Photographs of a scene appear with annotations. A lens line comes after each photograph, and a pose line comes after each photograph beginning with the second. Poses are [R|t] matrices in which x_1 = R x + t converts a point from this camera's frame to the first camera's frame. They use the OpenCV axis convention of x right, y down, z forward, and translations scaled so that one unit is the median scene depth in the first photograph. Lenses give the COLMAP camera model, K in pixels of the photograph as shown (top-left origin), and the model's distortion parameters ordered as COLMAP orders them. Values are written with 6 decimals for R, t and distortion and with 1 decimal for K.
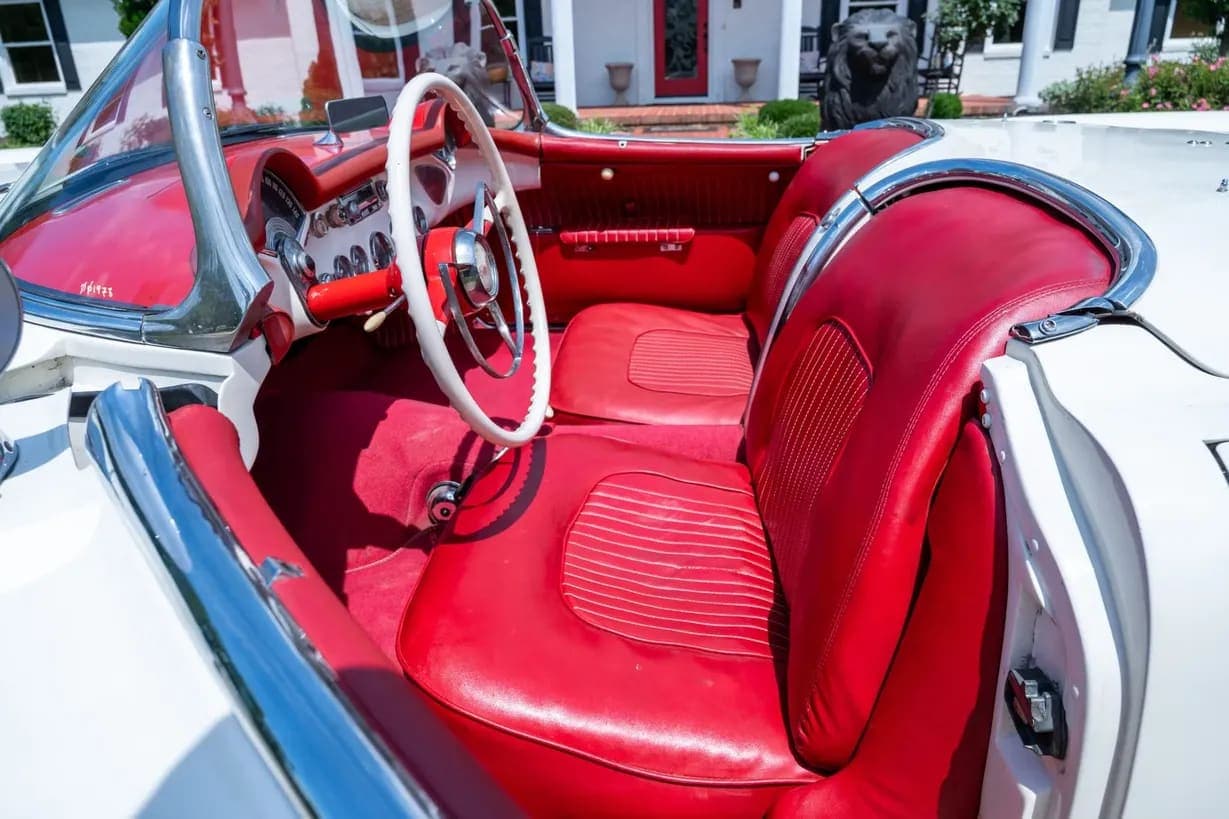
lens RADIAL K [[811.2, 0, 614.5], [0, 811.2, 409.5], [0, 0, 1]] dist [-0.000648, -0.000890]
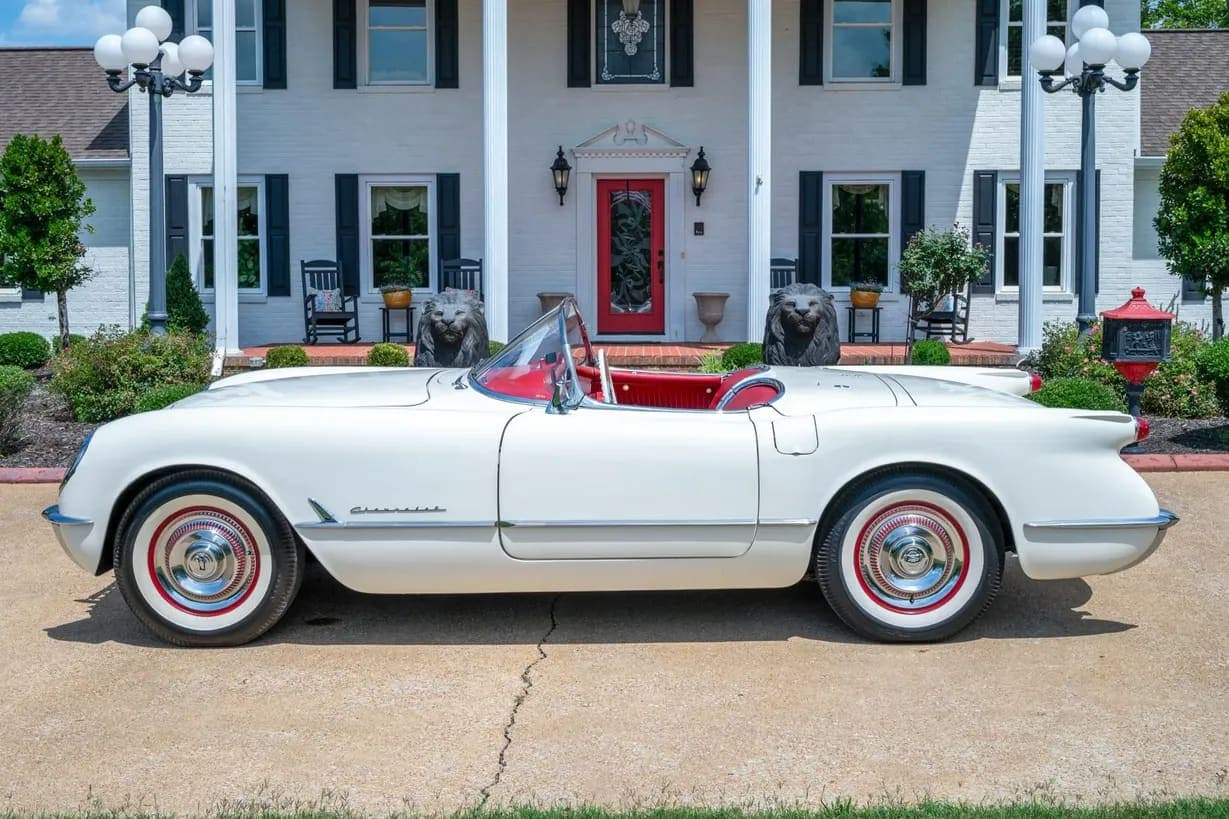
lens RADIAL K [[2109.2, 0, 616.5], [0, 2109.2, 430.2], [0, 0, 1]] dist [0.035315, -0.193829]
pose [[0.995306, 0.024160, 0.093710, -0.130412], [0.005401, 0.952957, -0.303057, 0.349018], [-0.096623, 0.302140, 0.948354, -0.981493]]
